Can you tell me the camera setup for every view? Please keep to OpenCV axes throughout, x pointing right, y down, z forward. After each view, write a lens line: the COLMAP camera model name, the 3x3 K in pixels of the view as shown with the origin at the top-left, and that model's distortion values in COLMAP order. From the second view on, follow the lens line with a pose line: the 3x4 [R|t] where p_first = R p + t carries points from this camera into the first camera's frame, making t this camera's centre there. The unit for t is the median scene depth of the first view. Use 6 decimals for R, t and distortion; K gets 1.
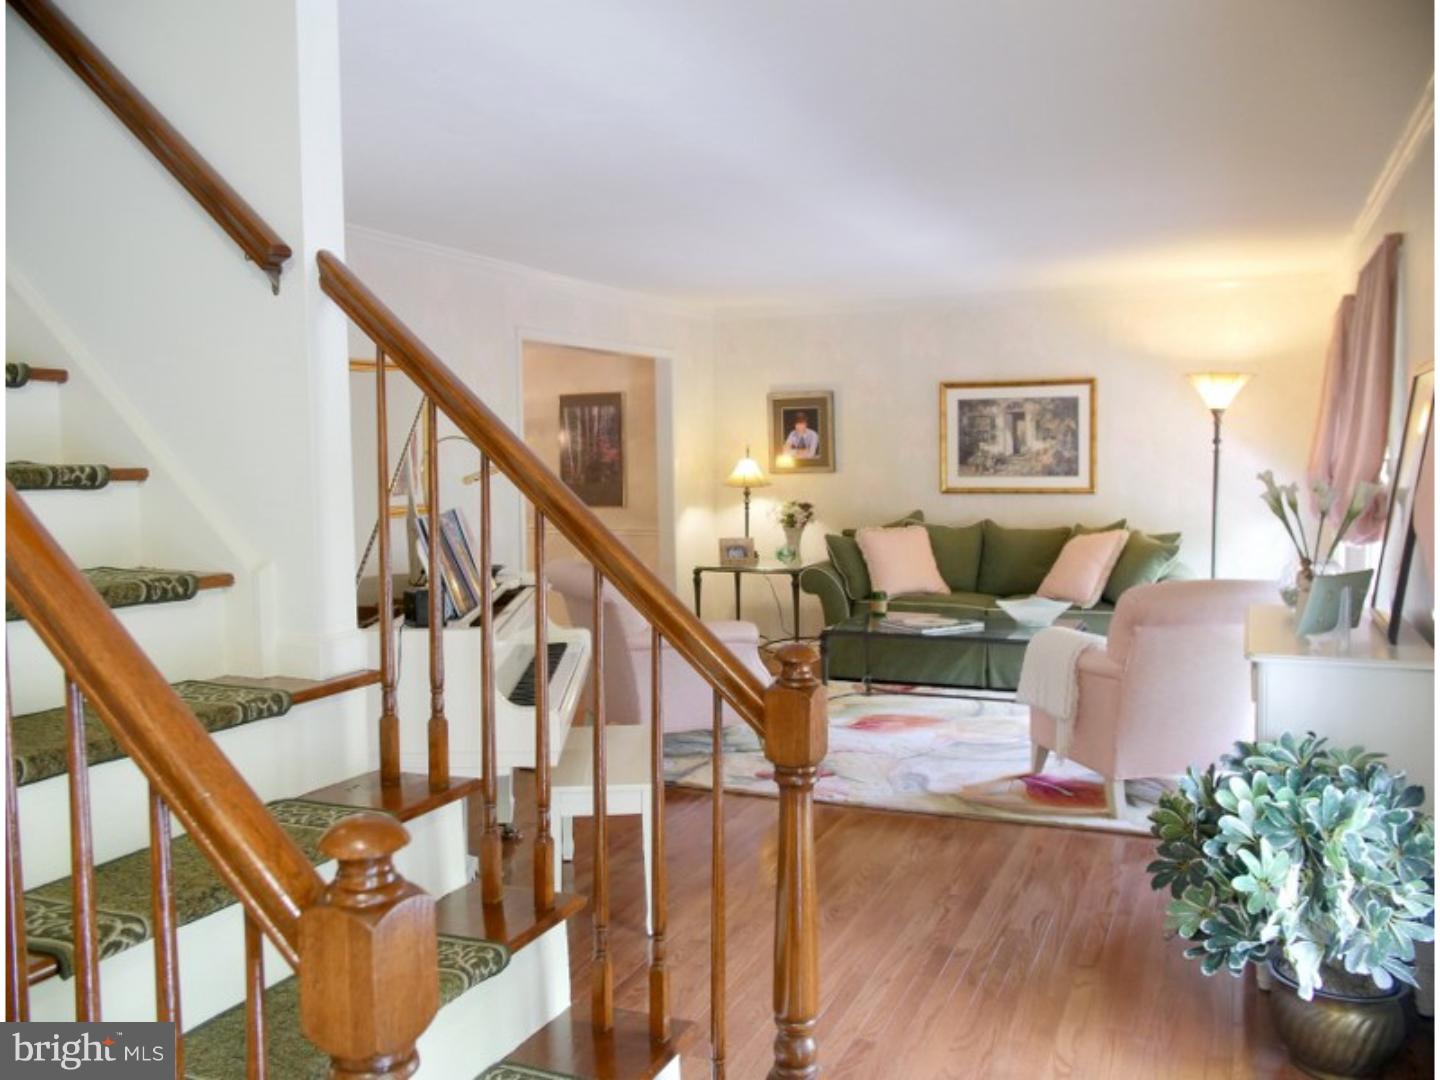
lens RADIAL K [[1178.6, 0, 720.0], [0, 1178.6, 540.0], [0, 0, 1]] dist [-0.077748, 0.000741]
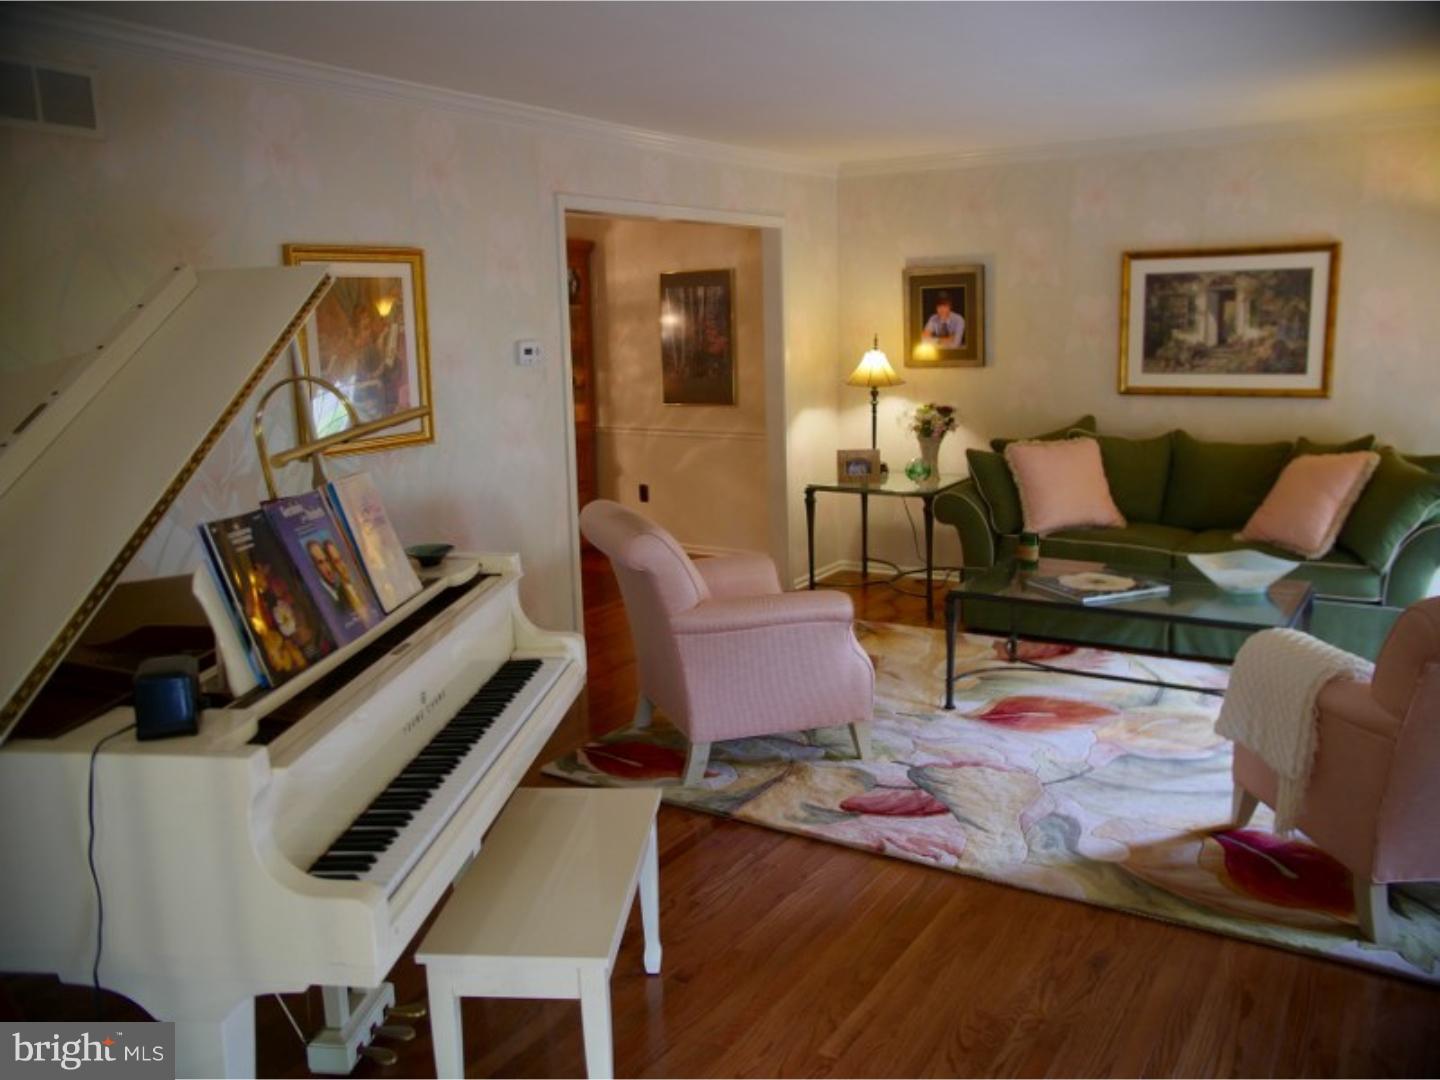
lens RADIAL K [[1142.9, 0, 720.0], [0, 1142.9, 540.0], [0, 0, 1]] dist [-0.081758, 0.086397]
pose [[0.988107, 0.015962, -0.152936, 0.042104], [0.002355, 0.992909, 0.118851, -0.034837], [0.153748, -0.117798, 0.981063, 0.206943]]
